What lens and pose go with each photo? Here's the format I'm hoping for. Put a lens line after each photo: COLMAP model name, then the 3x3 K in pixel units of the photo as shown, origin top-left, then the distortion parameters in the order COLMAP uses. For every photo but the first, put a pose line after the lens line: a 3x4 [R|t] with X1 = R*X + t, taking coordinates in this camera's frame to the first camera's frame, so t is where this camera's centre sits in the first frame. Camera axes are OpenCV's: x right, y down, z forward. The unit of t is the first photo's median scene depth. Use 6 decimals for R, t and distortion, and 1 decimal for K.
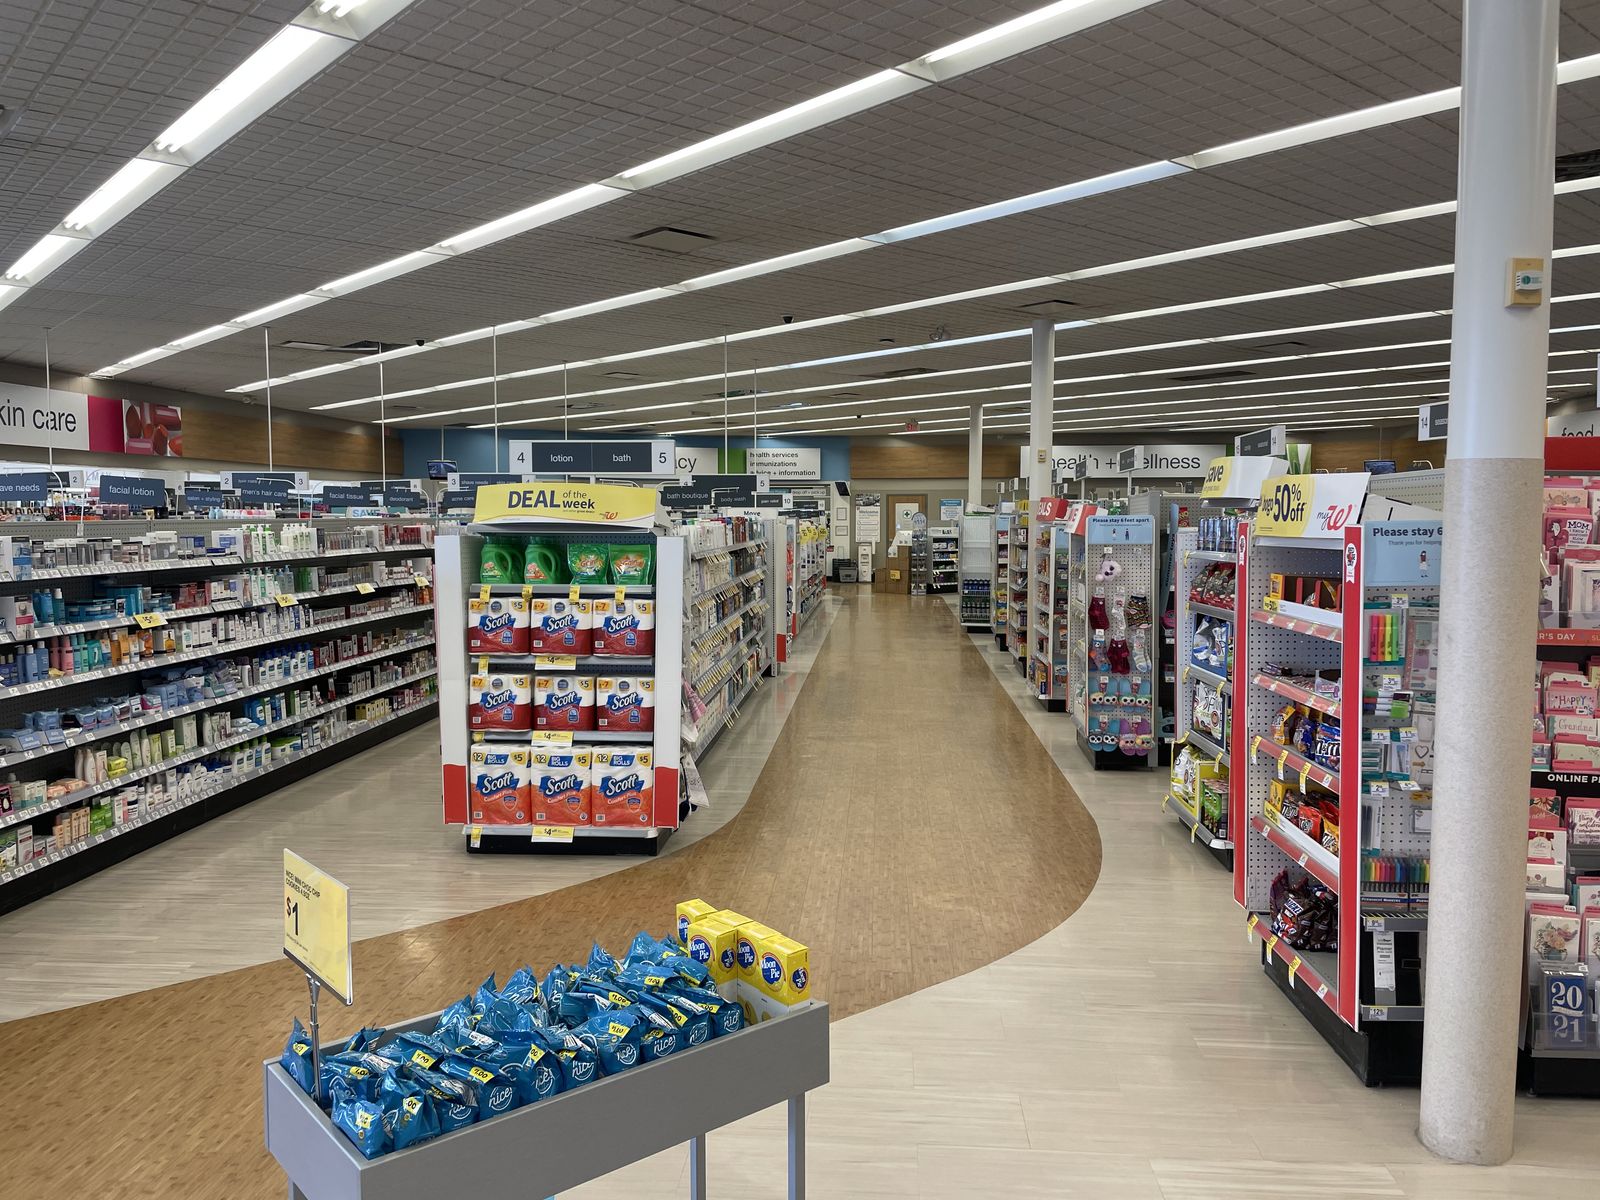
lens RADIAL K [[1223.0, 0, 800.9], [0, 1223.0, 586.7], [0, 0, 1]] dist [0.034340, -0.023299]
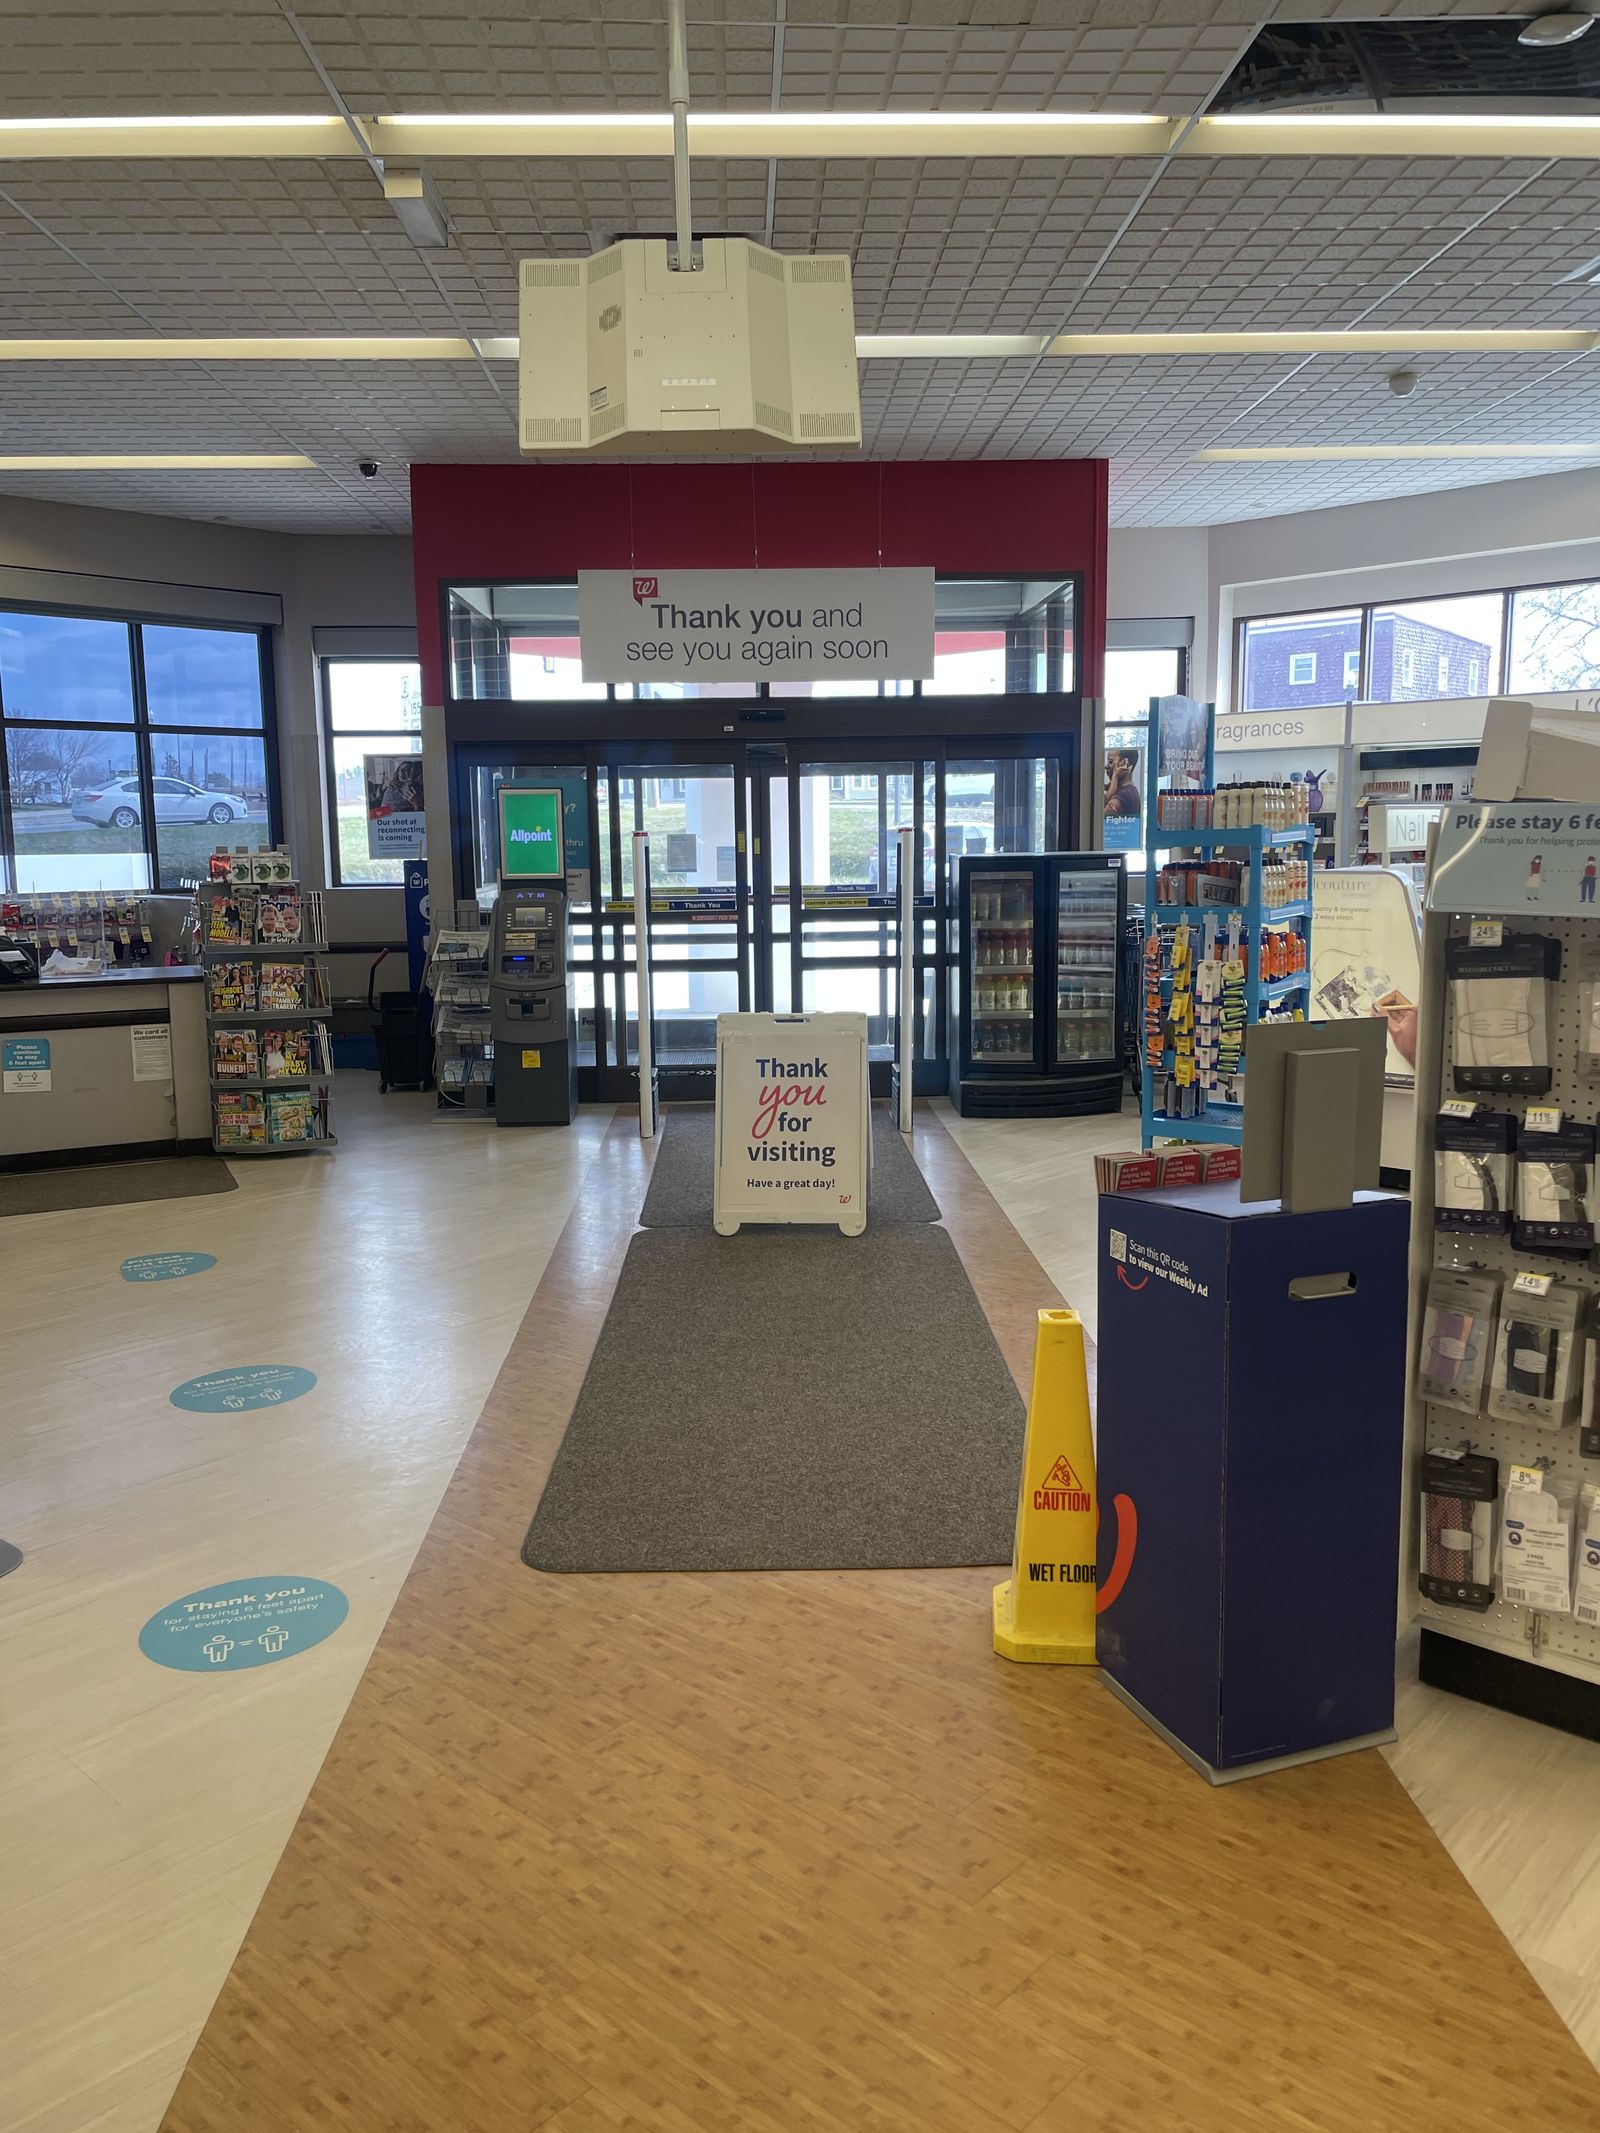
lens RADIAL K [[1630.4, 0, 801.1], [0, 1630.4, 1064.6], [0, 0, 1]] dist [0.034340, -0.023299]
pose [[-0.616507, 0.128141, -0.776852, -0.056621], [-0.032314, 0.981718, 0.187578, -0.031423], [0.786686, 0.140746, -0.601095, 0.767932]]
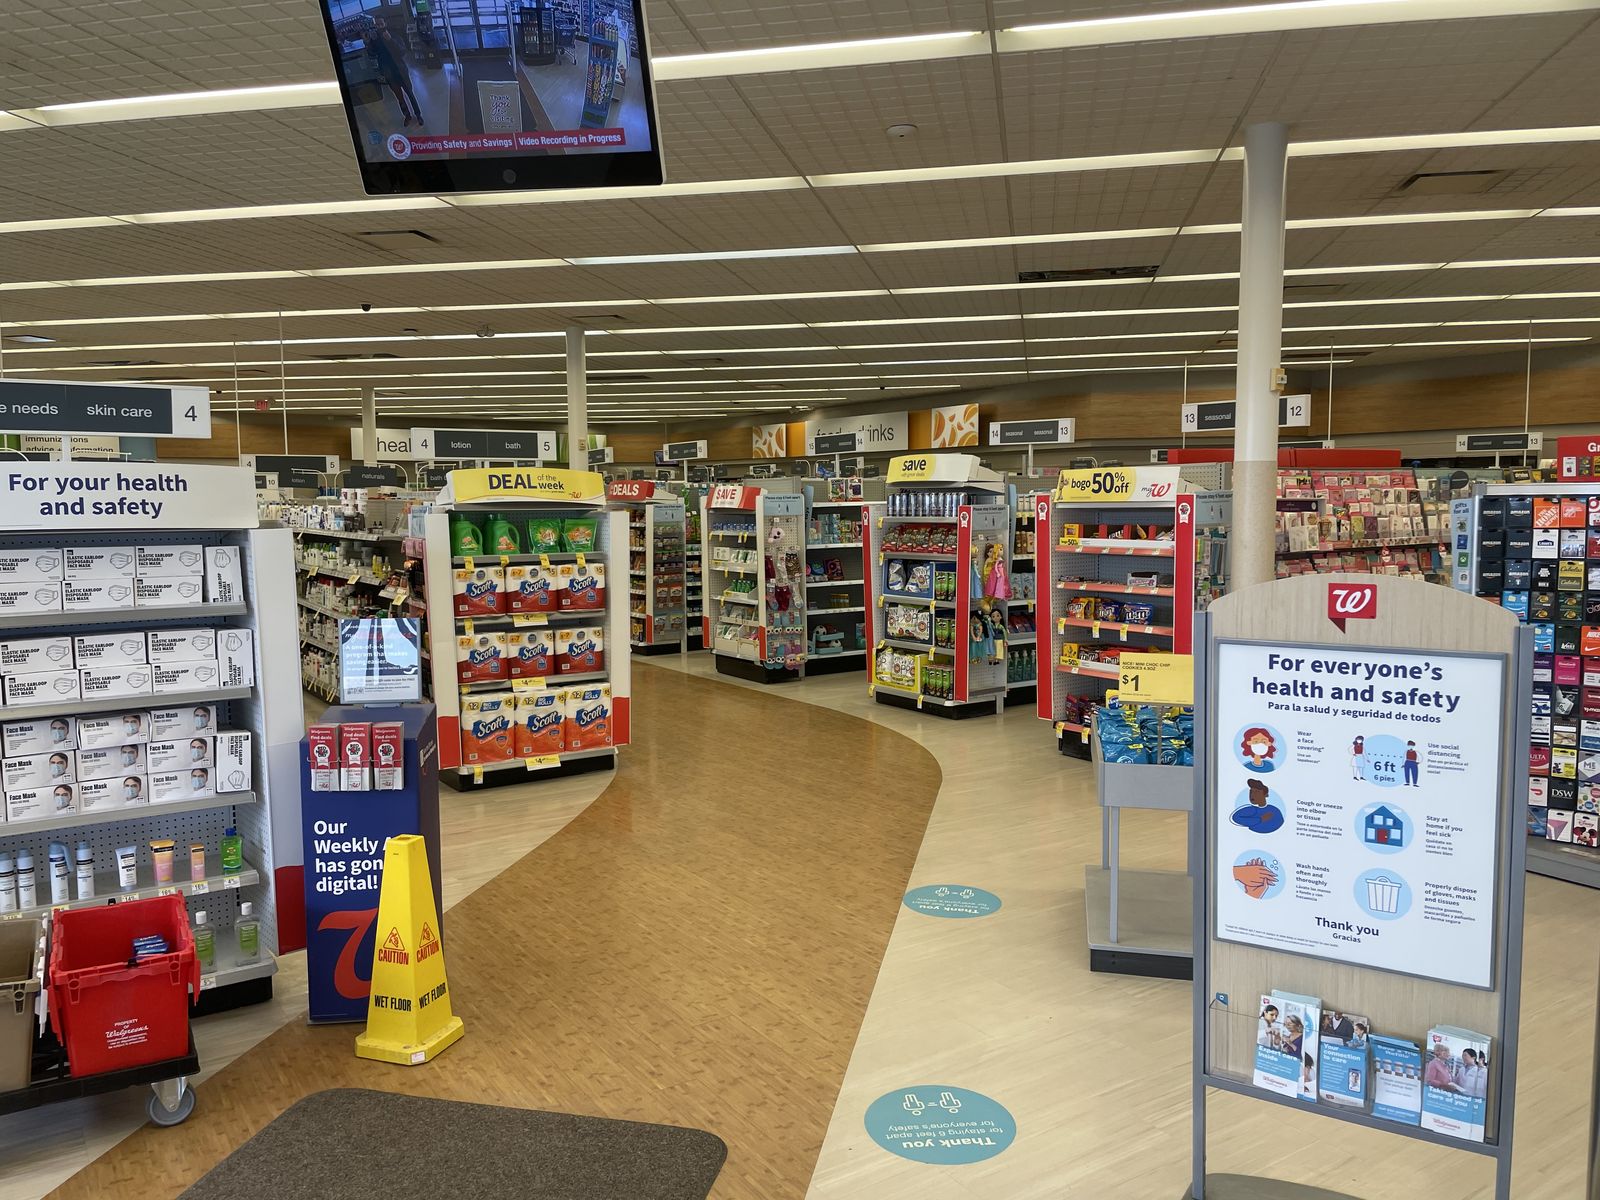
lens RADIAL K [[1223.0, 0, 798.1], [0, 1223.0, 609.6], [0, 0, 1]] dist [0.034340, -0.023299]
pose [[0.781041, -0.065717, 0.621012, -0.733537], [0.045734, 0.997796, 0.048070, 0.006977], [-0.622803, -0.009144, 0.782325, -0.088354]]
